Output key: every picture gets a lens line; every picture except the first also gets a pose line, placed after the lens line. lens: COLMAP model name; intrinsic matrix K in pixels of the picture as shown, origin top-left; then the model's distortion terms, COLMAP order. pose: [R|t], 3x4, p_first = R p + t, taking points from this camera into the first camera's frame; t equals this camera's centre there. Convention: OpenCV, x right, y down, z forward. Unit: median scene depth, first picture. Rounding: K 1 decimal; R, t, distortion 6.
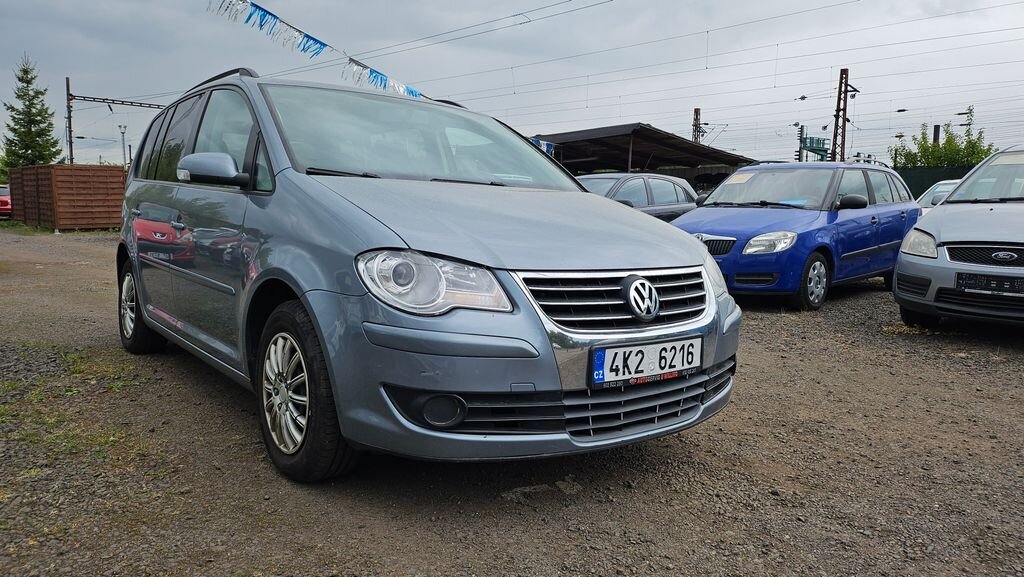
lens RADIAL K [[717.9, 0, 513.5], [0, 717.9, 304.3], [0, 0, 1]] dist [0.009314, -0.001340]
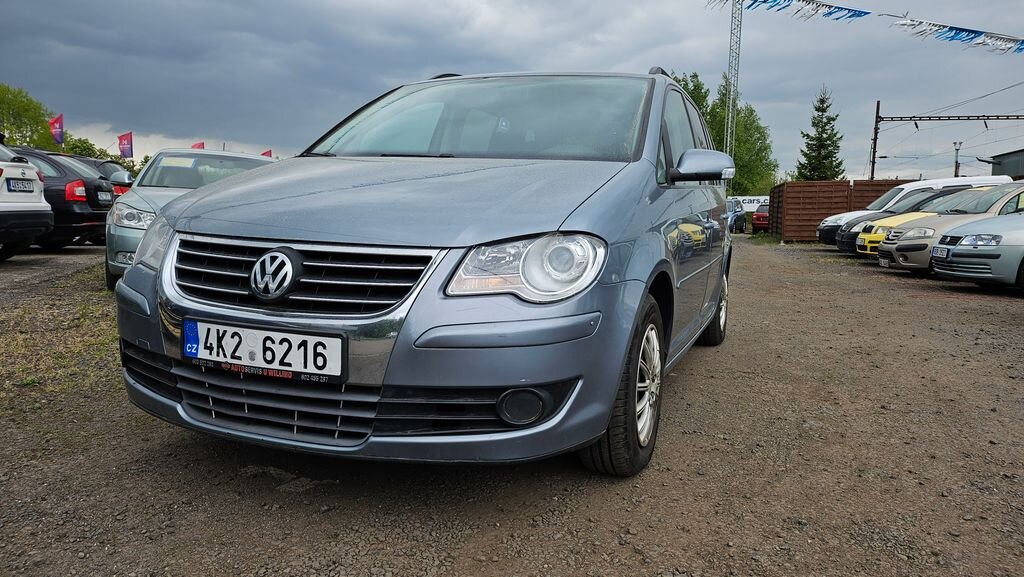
lens RADIAL K [[717.9, 0, 513.5], [0, 717.9, 304.3], [0, 0, 1]] dist [0.009314, -0.001340]
pose [[0.511489, 0.098603, -0.853614, 0.993061], [-0.120237, 0.991834, 0.042522, -0.041677], [0.850836, 0.080887, 0.519168, 0.774403]]
